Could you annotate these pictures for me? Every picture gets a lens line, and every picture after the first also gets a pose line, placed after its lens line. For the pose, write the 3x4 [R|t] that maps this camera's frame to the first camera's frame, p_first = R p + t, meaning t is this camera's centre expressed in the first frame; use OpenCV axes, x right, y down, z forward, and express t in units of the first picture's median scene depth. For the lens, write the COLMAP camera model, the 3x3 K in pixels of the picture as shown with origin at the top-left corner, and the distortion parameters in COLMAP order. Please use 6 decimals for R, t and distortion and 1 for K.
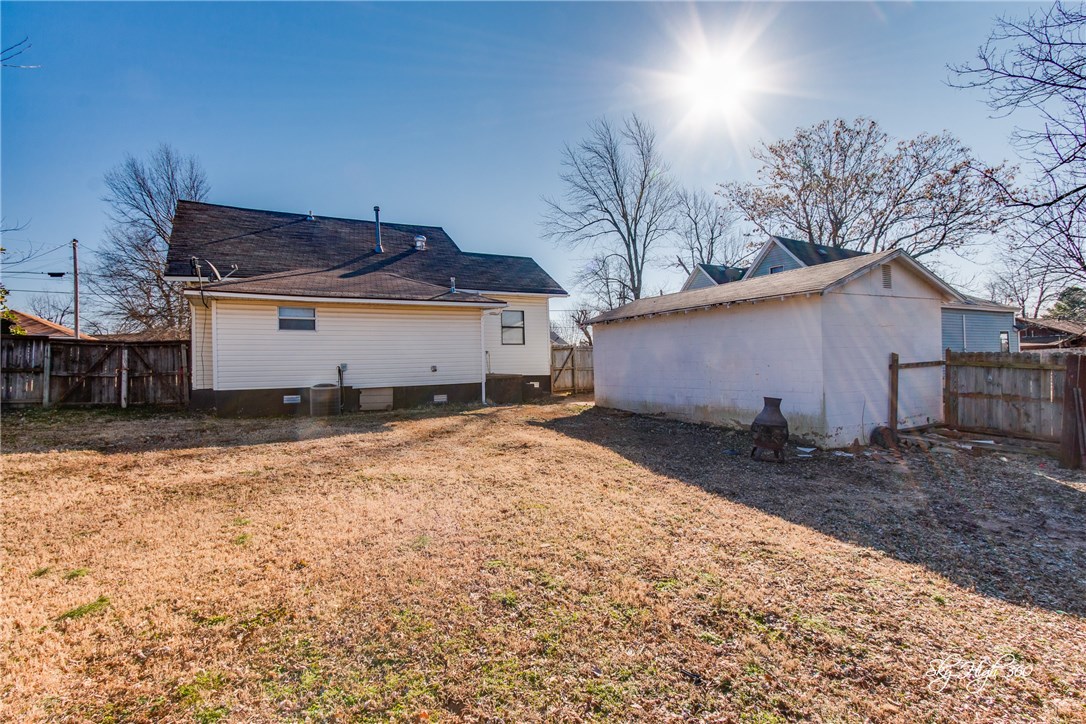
lens RADIAL K [[519.3, 0, 542.8], [0, 519.3, 356.0], [0, 0, 1]] dist [-0.001036, 0.001253]
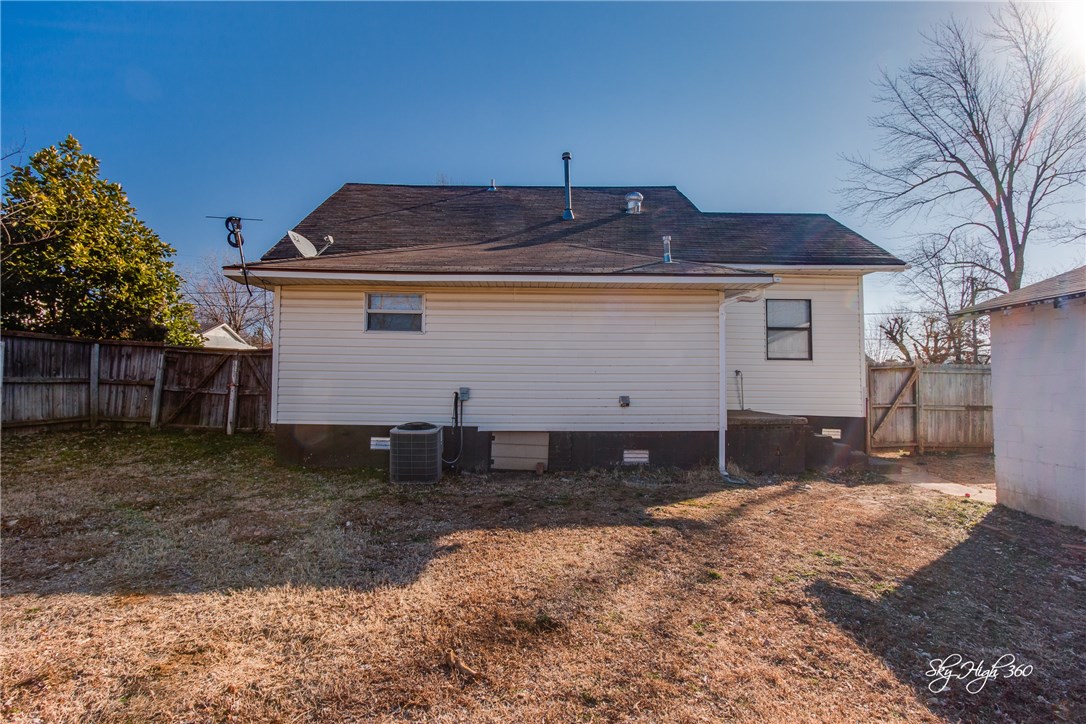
lens RADIAL K [[519.3, 0, 538.5], [0, 519.3, 359.6], [0, 0, 1]] dist [-0.001036, 0.001253]
pose [[0.868939, 0.009975, -0.494819, -0.014202], [-0.021753, 0.999600, -0.018048, -0.005888], [0.494441, 0.026446, 0.868809, 0.377363]]
